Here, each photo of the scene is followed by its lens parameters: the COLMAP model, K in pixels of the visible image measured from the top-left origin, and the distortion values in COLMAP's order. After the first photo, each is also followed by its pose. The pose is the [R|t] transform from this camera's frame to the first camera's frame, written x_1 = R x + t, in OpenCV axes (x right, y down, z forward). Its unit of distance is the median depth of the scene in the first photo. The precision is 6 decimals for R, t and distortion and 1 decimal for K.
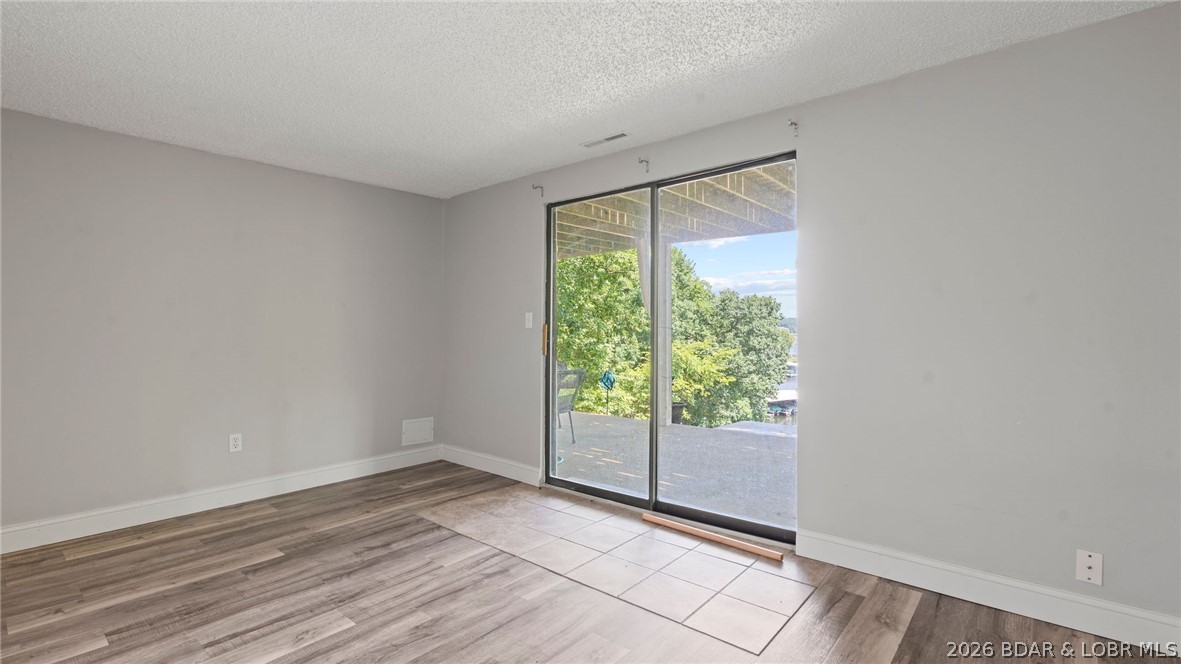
lens RADIAL K [[532.4, 0, 590.7], [0, 532.4, 334.7], [0, 0, 1]] dist [-0.002583, 0.002060]
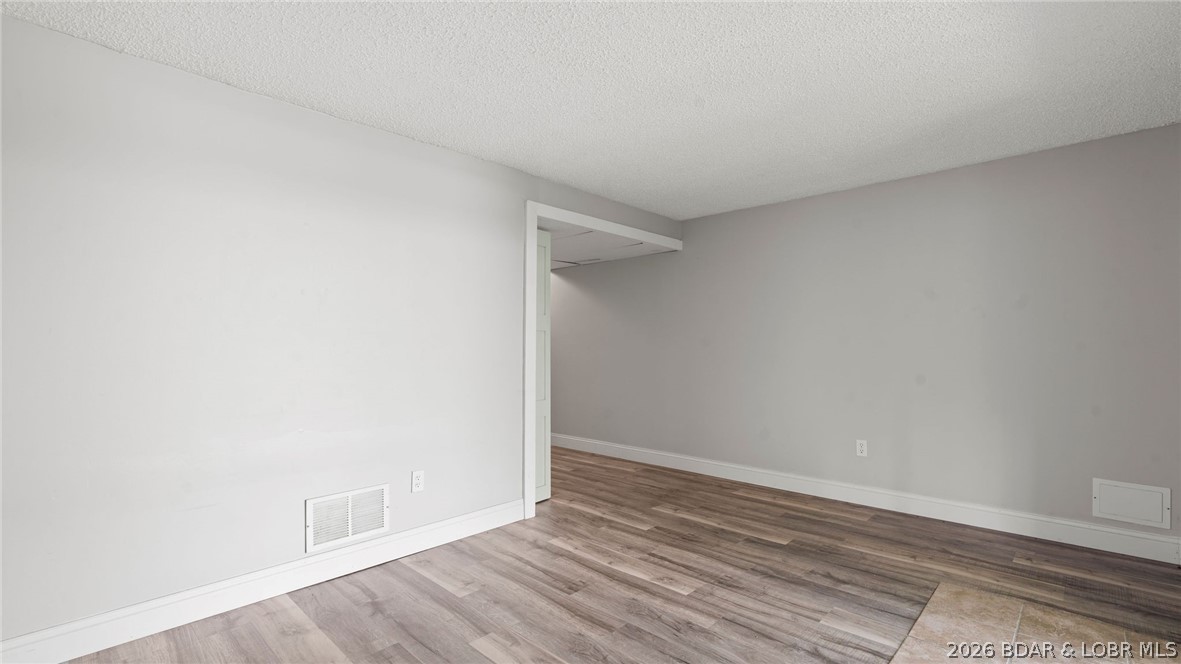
lens RADIAL K [[532.4, 0, 590.7], [0, 532.4, 334.7], [0, 0, 1]] dist [-0.002583, 0.002060]
pose [[-0.047661, -0.016849, -0.998721, 0.551704], [-0.005804, 0.999846, -0.016591, -0.008657], [0.998847, 0.005005, -0.047752, 0.614110]]
